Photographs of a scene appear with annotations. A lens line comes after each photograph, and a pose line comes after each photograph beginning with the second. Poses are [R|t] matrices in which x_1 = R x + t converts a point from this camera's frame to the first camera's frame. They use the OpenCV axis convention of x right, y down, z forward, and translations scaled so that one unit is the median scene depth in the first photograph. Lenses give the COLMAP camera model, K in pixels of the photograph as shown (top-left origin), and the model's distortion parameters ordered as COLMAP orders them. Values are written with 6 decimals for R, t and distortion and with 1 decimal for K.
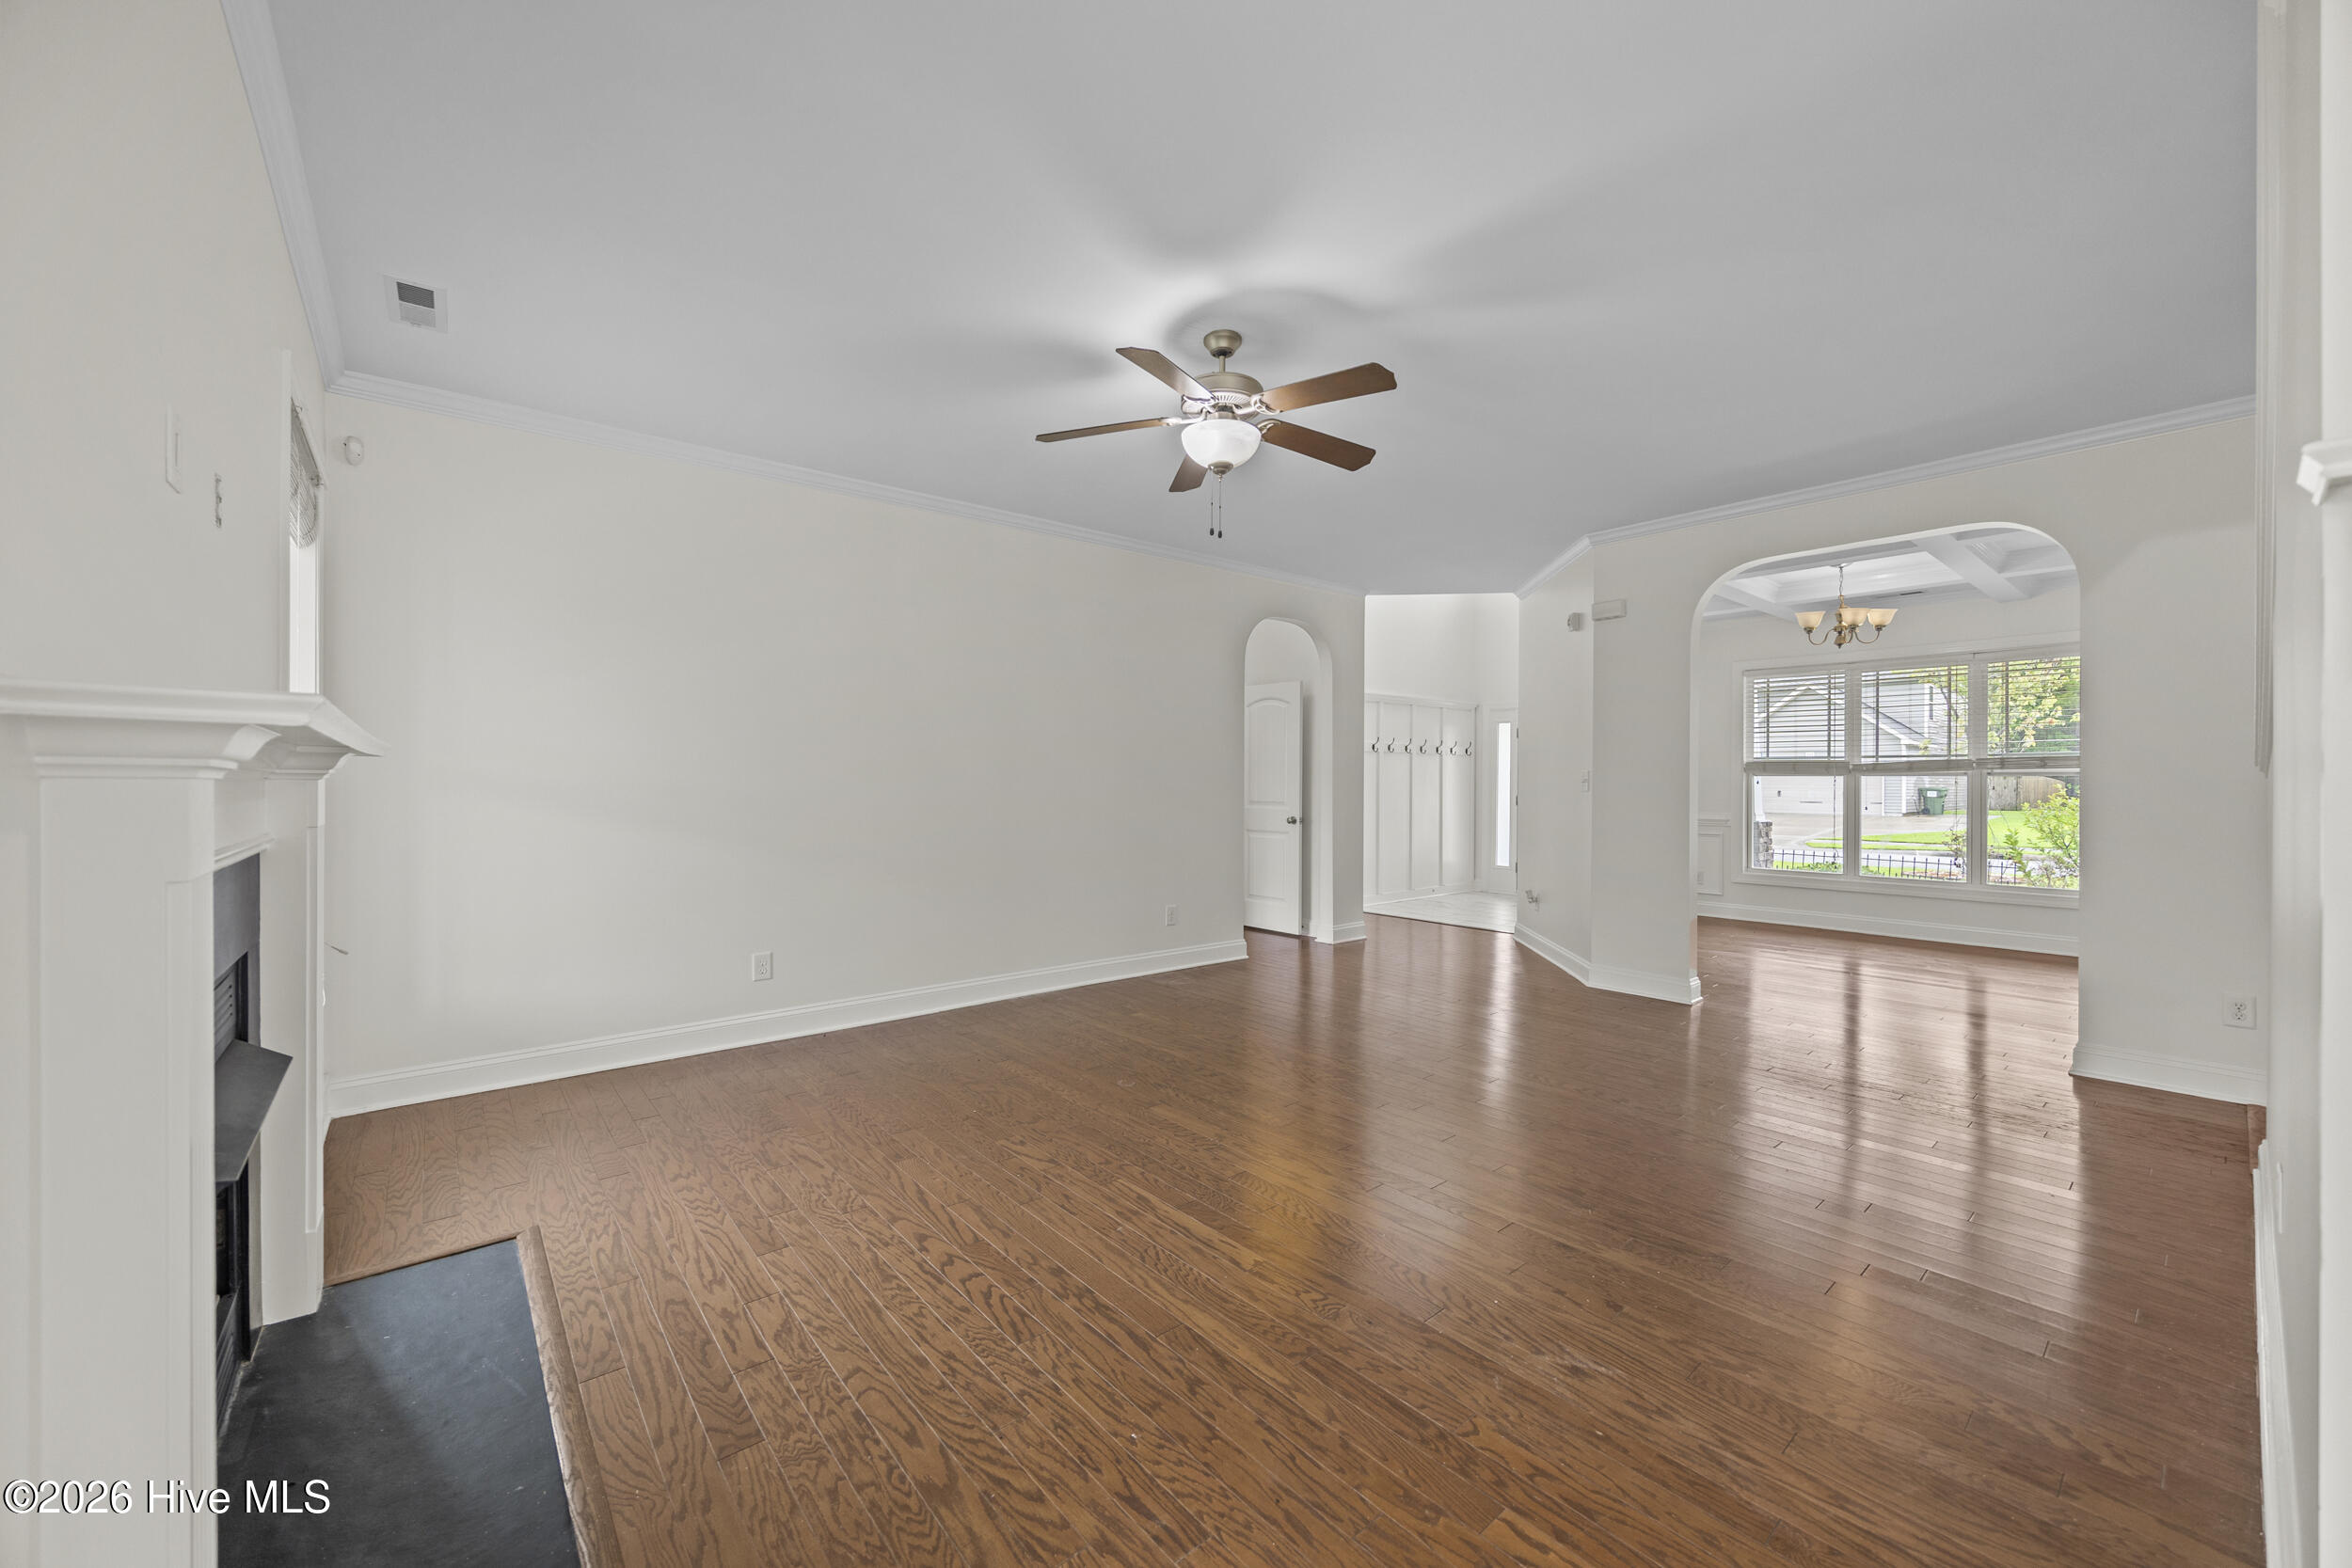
lens RADIAL K [[890.3, 0, 1169.9], [0, 890.3, 778.1], [0, 0, 1]] dist [0.001620, 0.000278]
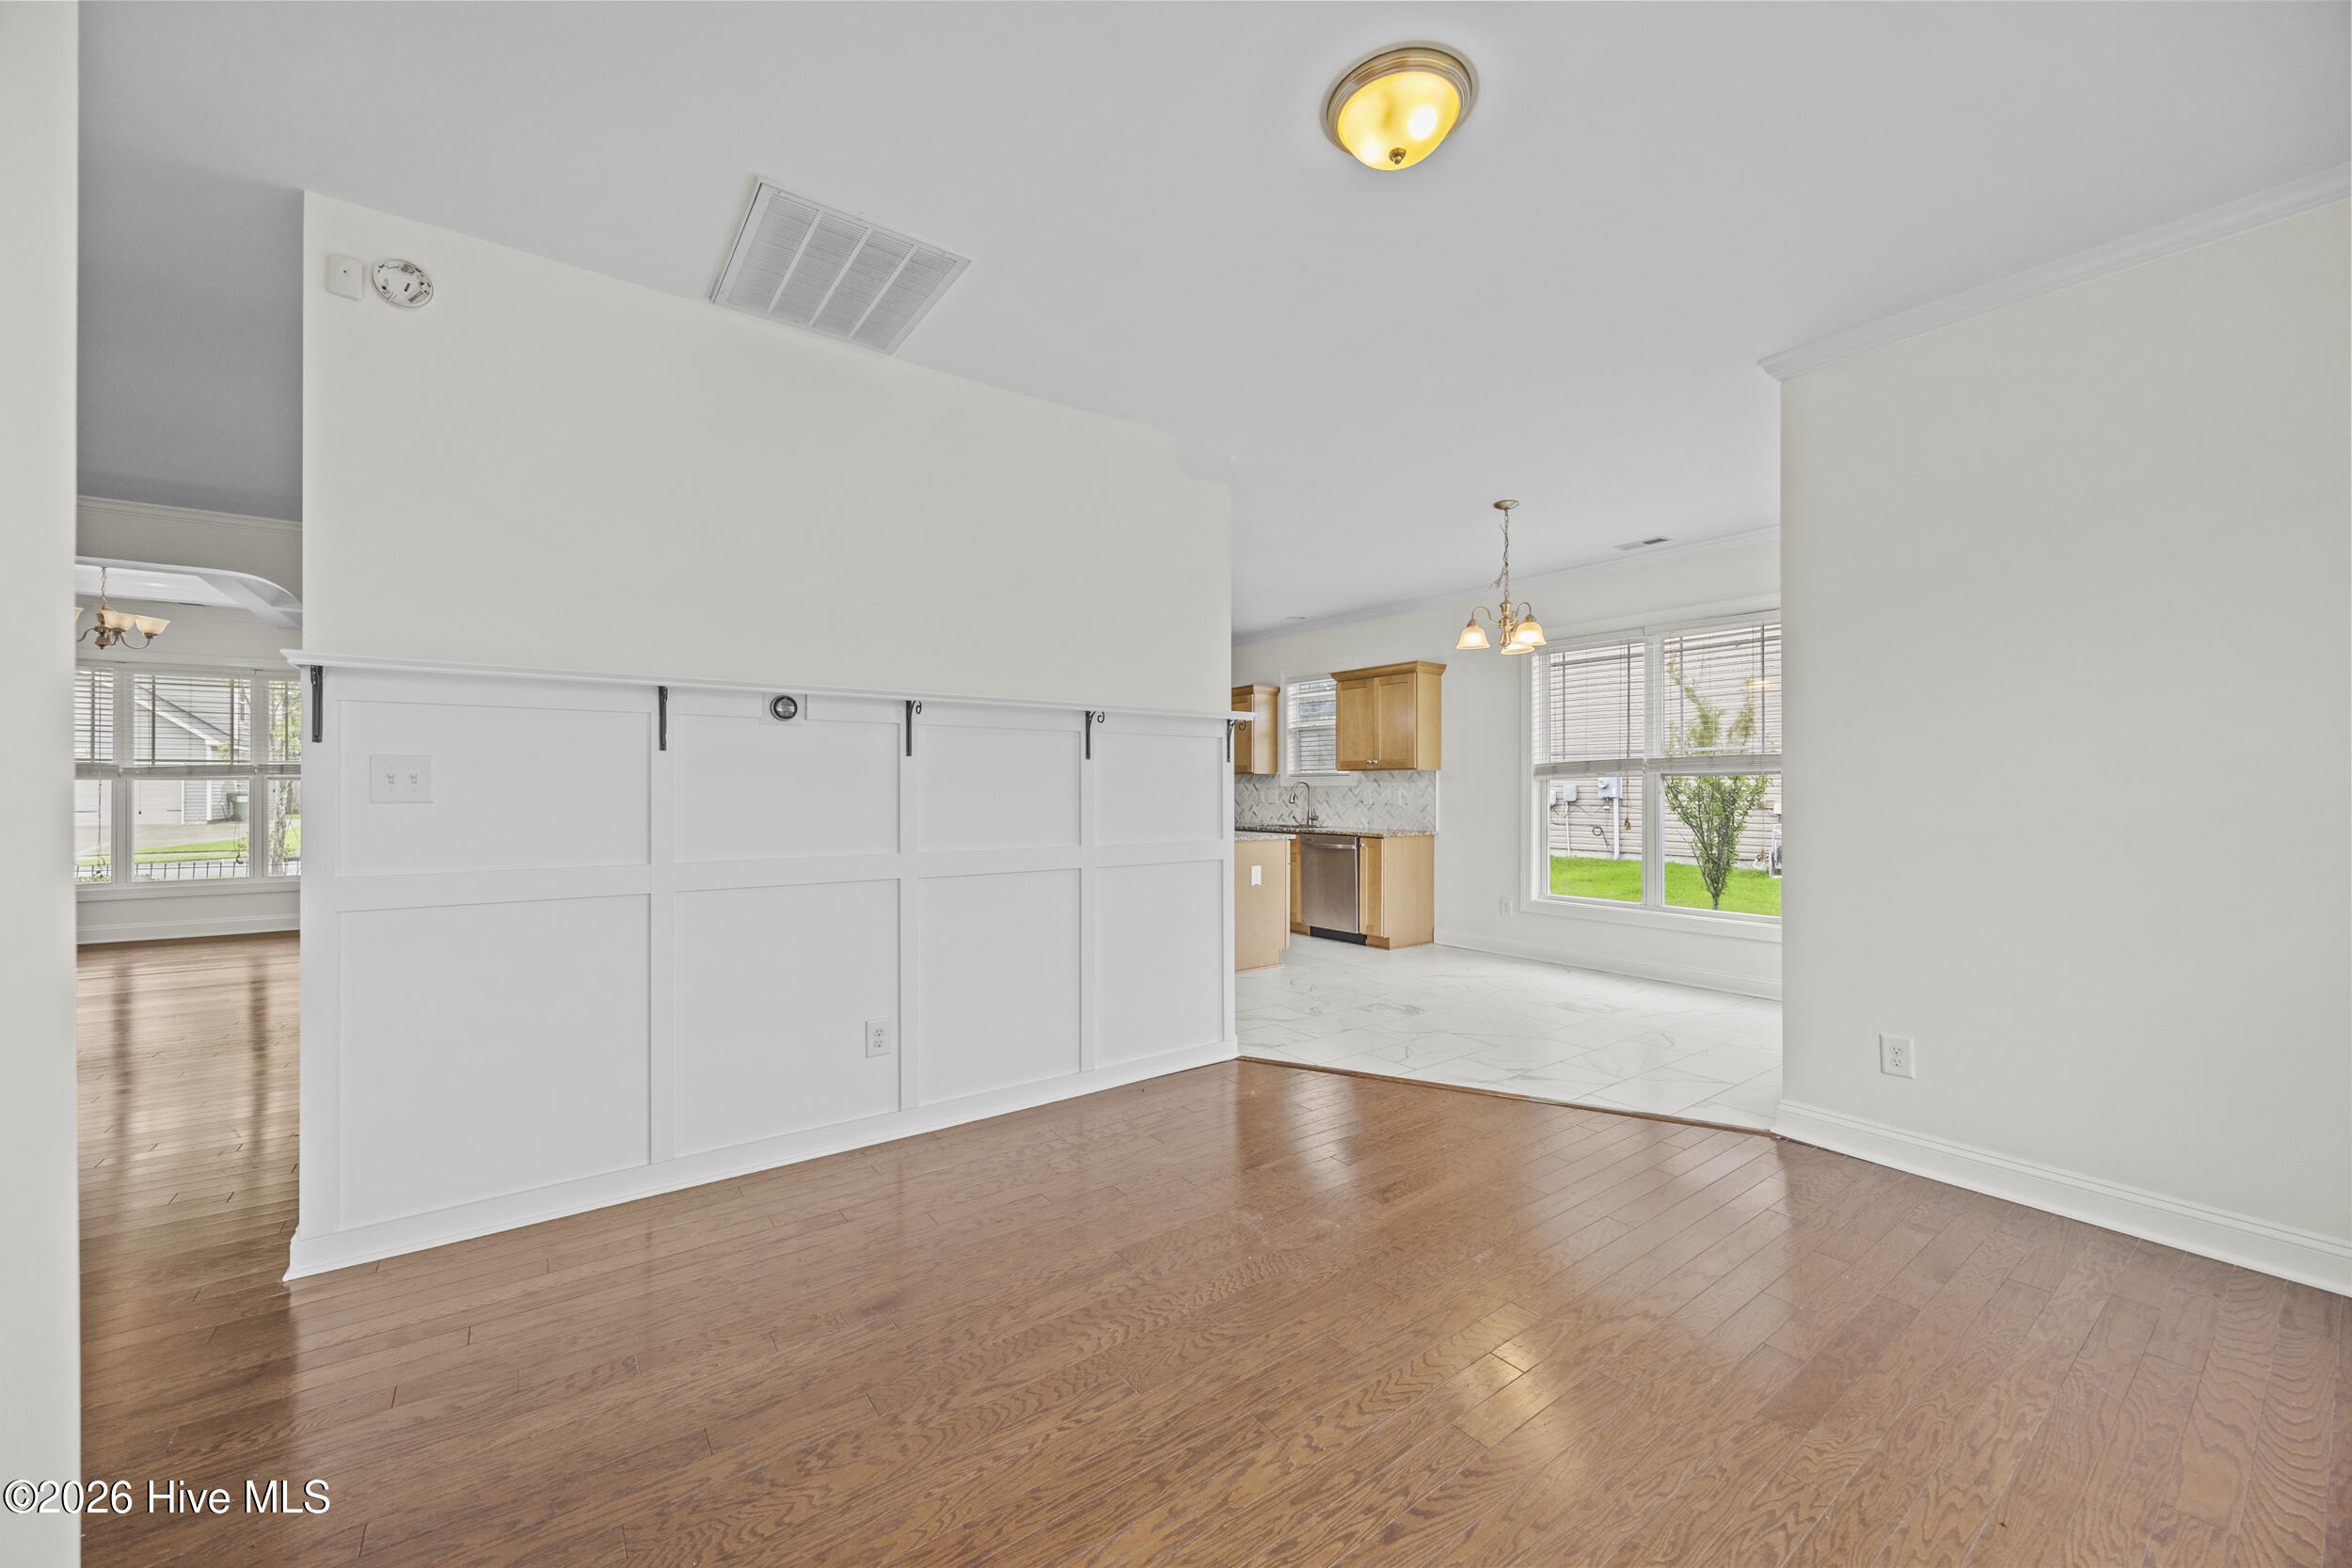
lens RADIAL K [[890.3, 0, 1169.9], [0, 890.3, 780.8], [0, 0, 1]] dist [0.001620, 0.000278]
pose [[0.062586, 0.002674, 0.998036, -0.125264], [-0.000849, 0.999996, -0.002626, 0.000216], [-0.998039, -0.000683, 0.062588, -0.190003]]
